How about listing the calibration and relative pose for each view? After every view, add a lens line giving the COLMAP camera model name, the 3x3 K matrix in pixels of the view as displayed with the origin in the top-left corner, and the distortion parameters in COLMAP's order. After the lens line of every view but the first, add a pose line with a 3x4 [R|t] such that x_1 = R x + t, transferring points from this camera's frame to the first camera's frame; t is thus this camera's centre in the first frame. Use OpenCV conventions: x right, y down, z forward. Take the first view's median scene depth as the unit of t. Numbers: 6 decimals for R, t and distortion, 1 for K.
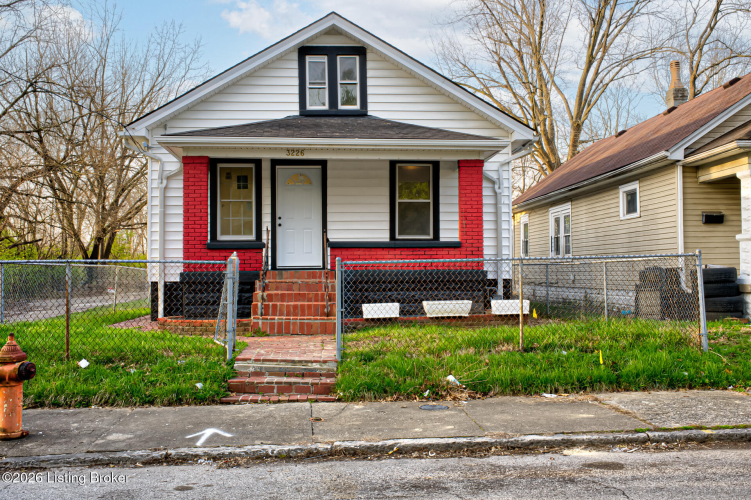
lens RADIAL K [[780.0, 0, 375.6], [0, 780.0, 246.9], [0, 0, 1]] dist [-0.018100, 0.000000]
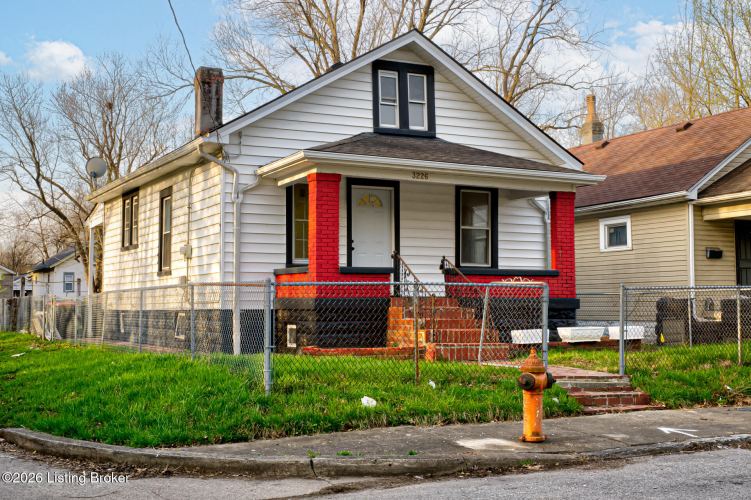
lens RADIAL K [[988.7, 0, 375.1], [0, 988.7, 252.3], [0, 0, 1]] dist [-0.013122, 0.000000]
pose [[0.919589, 0.027573, 0.391913, -0.558529], [-0.018231, 0.999455, -0.027538, 0.008403], [-0.392459, 0.018178, 0.919590, -0.095413]]
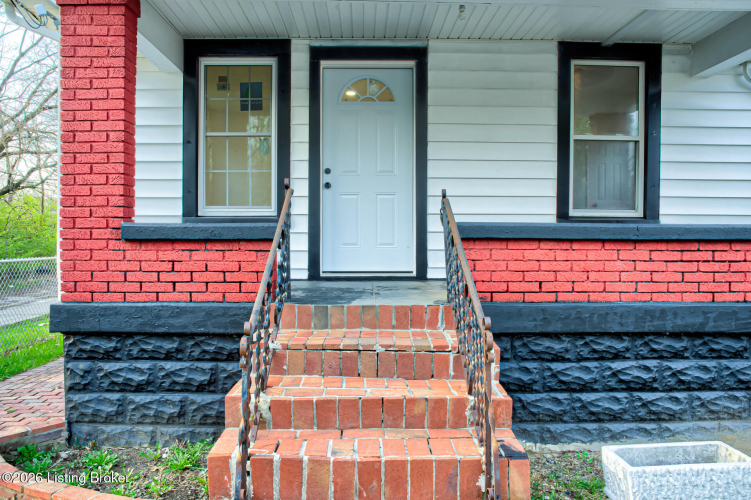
lens RADIAL K [[585.5, 0, 375.7], [0, 585.5, 250.6], [0, 0, 1]] dist [-0.044376, 0.000350]
pose [[0.998132, 0.010928, -0.060101, -0.070931], [-0.007992, 0.998772, 0.048886, -0.005986], [0.060562, -0.048314, 0.996994, 0.637859]]
